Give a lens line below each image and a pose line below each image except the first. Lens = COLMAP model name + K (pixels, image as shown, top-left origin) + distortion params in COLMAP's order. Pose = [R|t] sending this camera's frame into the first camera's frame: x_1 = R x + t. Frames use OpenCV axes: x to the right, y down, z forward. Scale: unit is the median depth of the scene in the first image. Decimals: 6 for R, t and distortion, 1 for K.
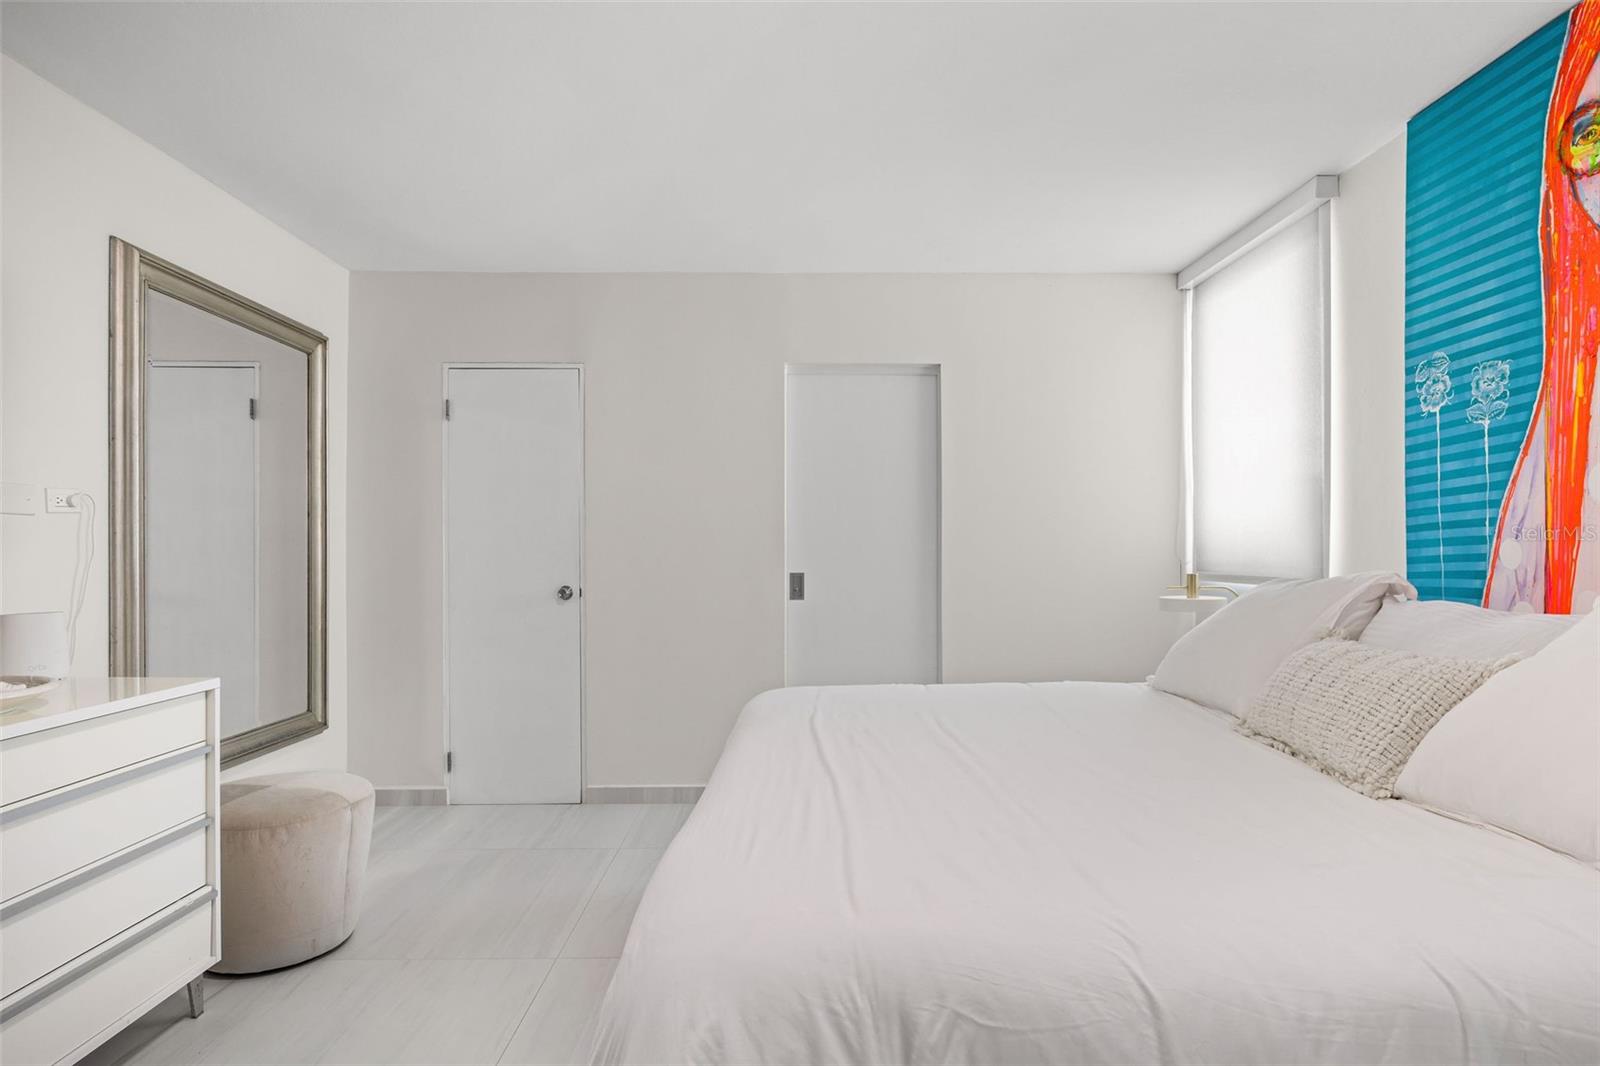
lens RADIAL K [[855.6, 0, 783.3], [0, 855.6, 556.7], [0, 0, 1]] dist [-0.007902, -0.001017]
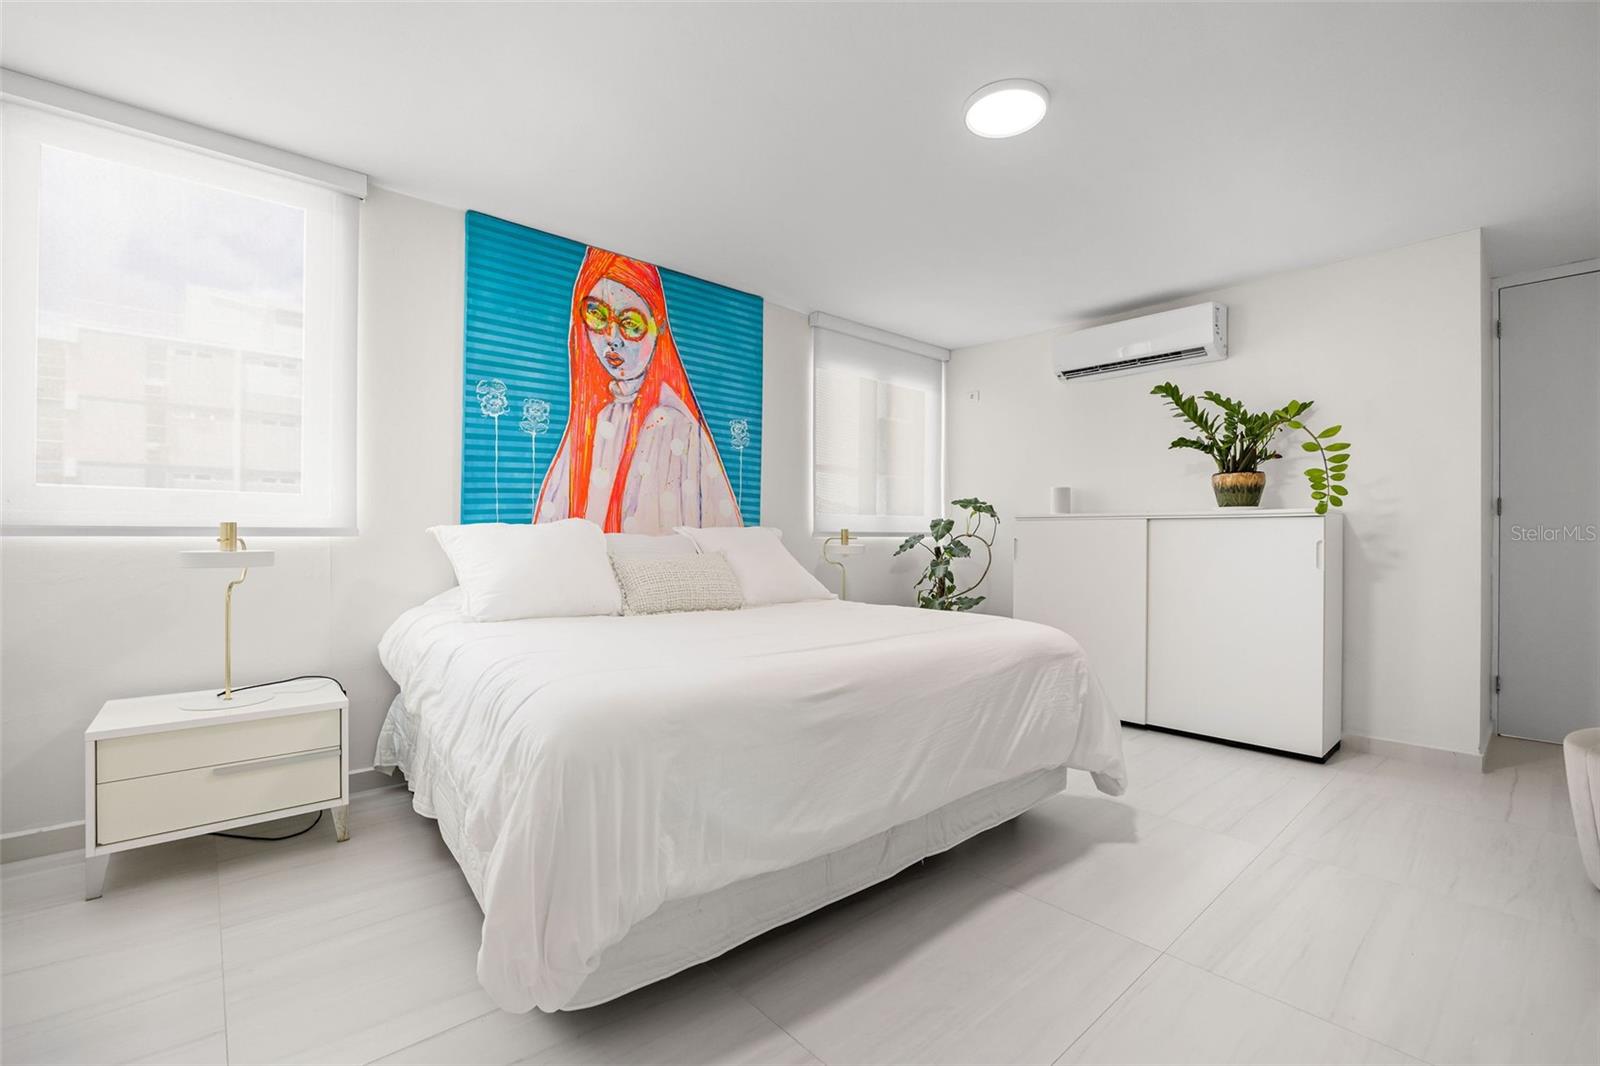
lens RADIAL K [[709.9, 0, 798.6], [0, 709.9, 535.1], [0, 0, 1]] dist [-0.017418, 0.002768]
pose [[-0.671496, 0.001841, 0.741006, -0.595040], [0.003314, 0.999994, 0.000520, 0.049527], [-0.741001, 0.002805, -0.671498, 1.538334]]
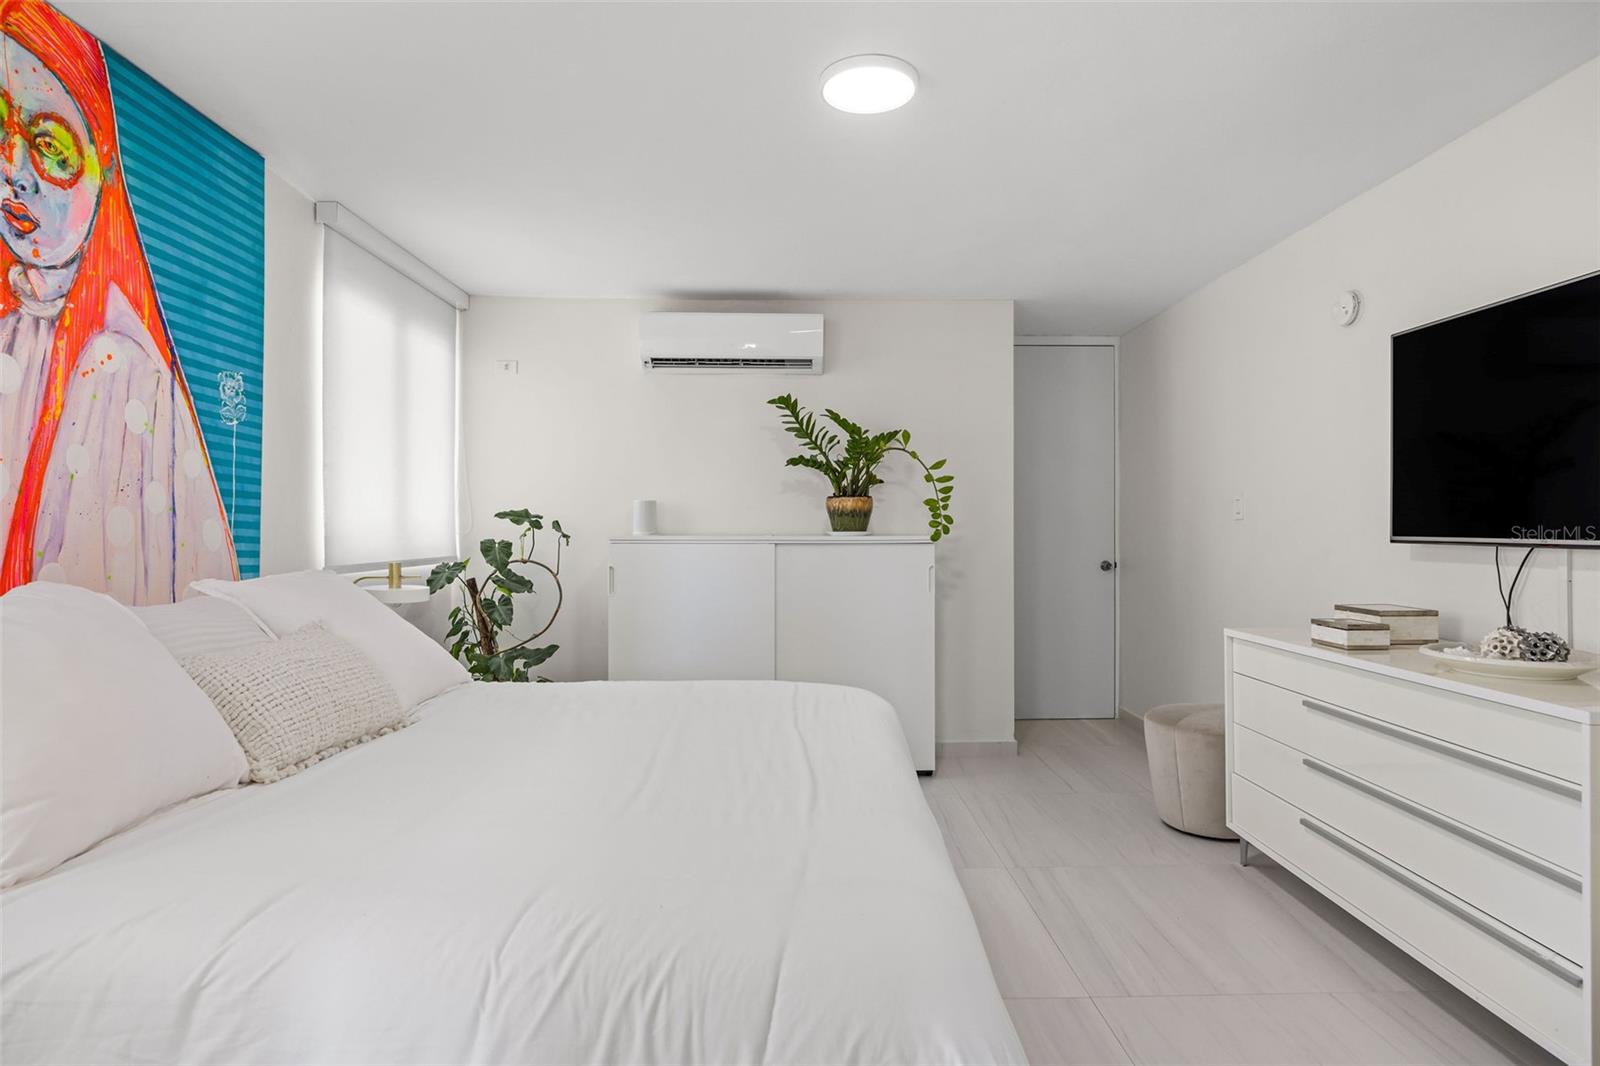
lens RADIAL K [[901.4, 0, 824.2], [0, 901.4, 527.7], [0, 0, 1]] dist [0.000066, -0.004027]
pose [[-0.999093, 0.002933, -0.042489, 0.058239], [0.002619, 0.999969, 0.007454, -0.031804], [0.042509, 0.007336, -0.999069, 1.718622]]
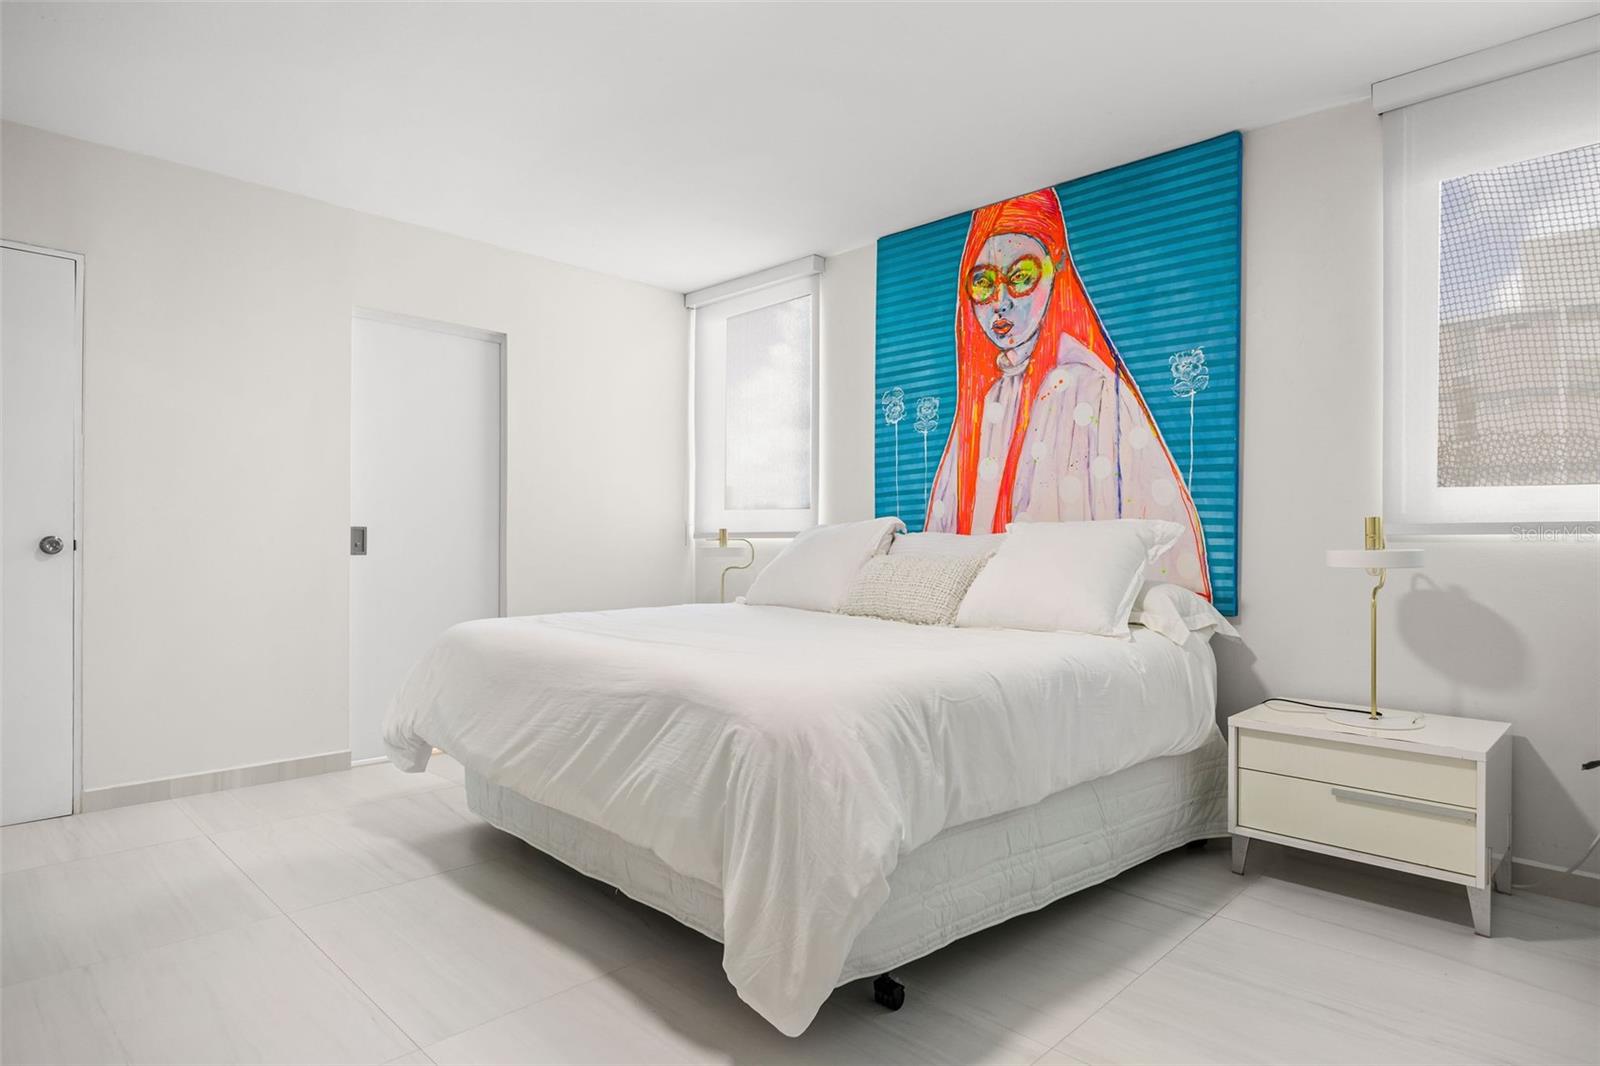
lens RADIAL K [[901.4, 0, 804.5], [0, 901.4, 545.4], [0, 0, 1]] dist [0.000066, -0.004027]
pose [[0.705724, 0.007332, 0.708449, -0.612645], [-0.002702, 0.999967, -0.007657, 0.081660], [-0.708482, 0.003490, 0.705720, -0.102562]]
